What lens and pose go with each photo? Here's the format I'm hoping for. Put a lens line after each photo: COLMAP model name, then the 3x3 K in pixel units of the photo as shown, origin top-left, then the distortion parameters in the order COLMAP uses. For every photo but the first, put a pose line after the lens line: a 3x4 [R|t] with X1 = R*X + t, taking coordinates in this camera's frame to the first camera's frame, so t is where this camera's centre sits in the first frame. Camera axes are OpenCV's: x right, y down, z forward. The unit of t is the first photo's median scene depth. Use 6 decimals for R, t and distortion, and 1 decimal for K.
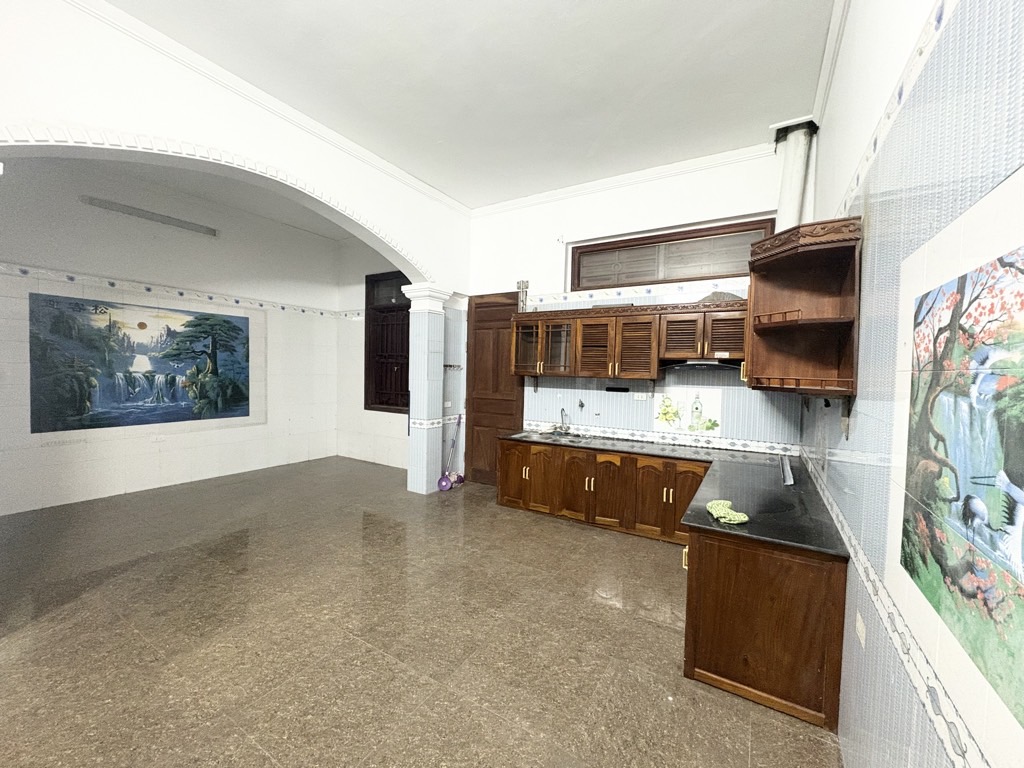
lens RADIAL K [[405.5, 0, 510.5], [0, 405.5, 383.9], [0, 0, 1]] dist [0.000571, 0.000116]
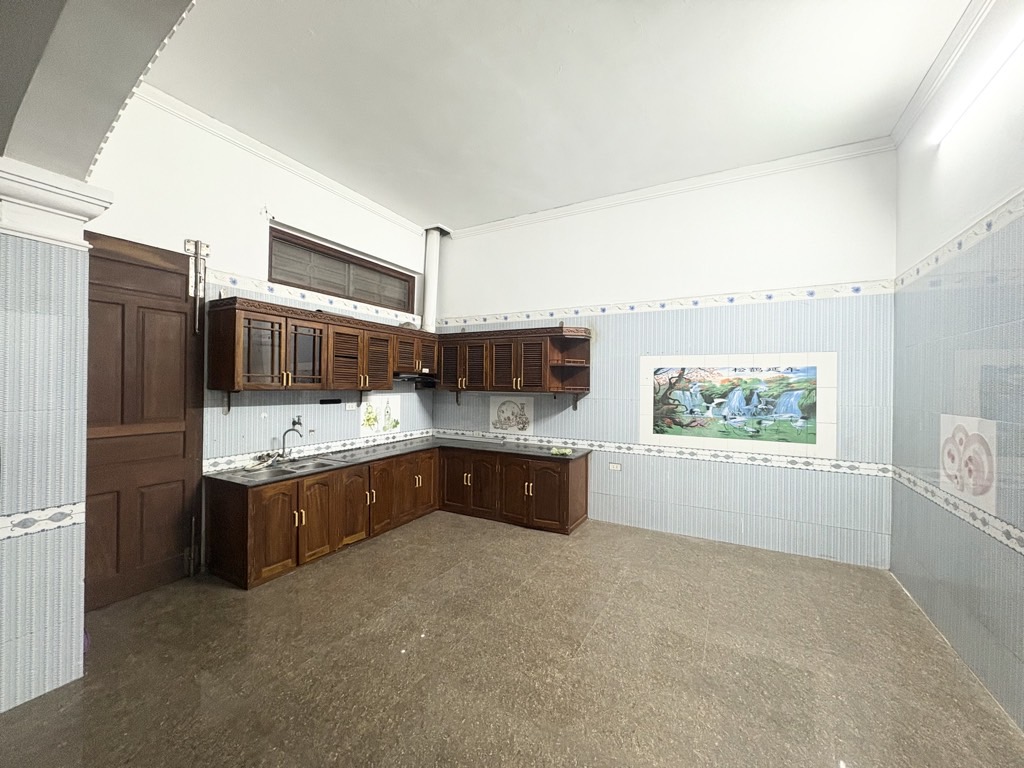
lens RADIAL K [[405.5, 0, 510.5], [0, 405.5, 383.9], [0, 0, 1]] dist [0.000571, 0.000116]
pose [[-0.042715, -0.018888, 0.998909, -0.751624], [0.018781, 0.999629, 0.019705, -0.040824], [-0.998911, 0.019602, -0.042345, 0.647420]]
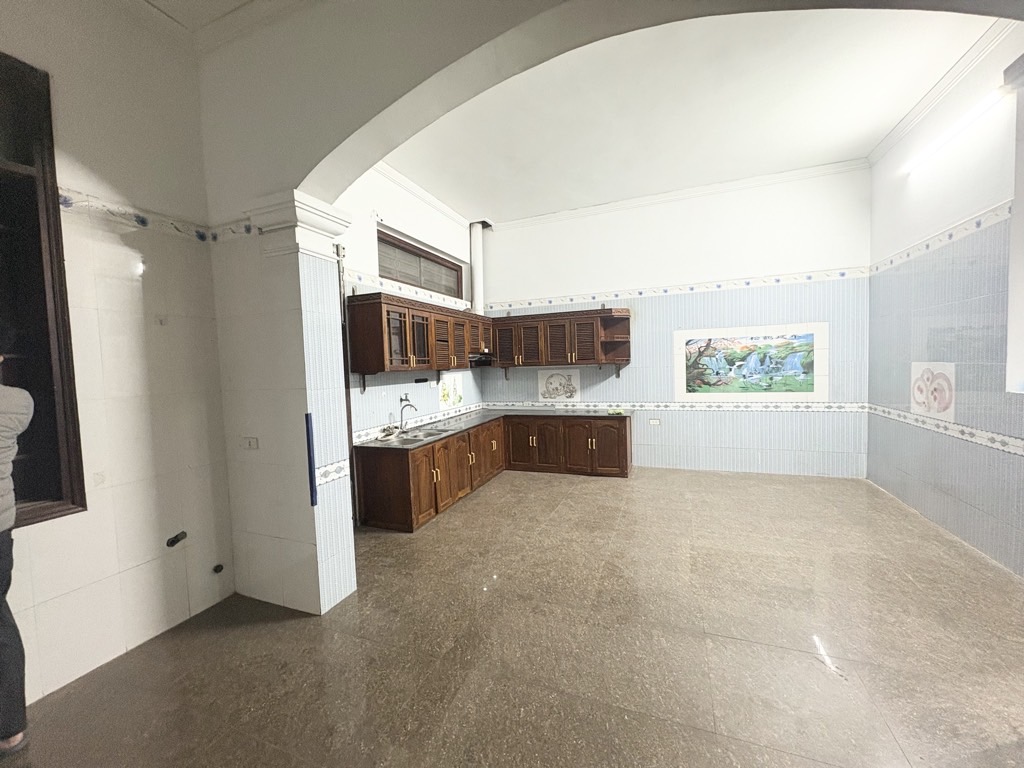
lens RADIAL K [[405.5, 0, 510.5], [0, 405.5, 383.9], [0, 0, 1]] dist [0.000571, 0.000116]
pose [[-0.167690, -0.063790, 0.983774, -0.903990], [0.063200, 0.995156, 0.075301, -0.047038], [-0.983812, 0.074802, -0.162846, 0.991967]]
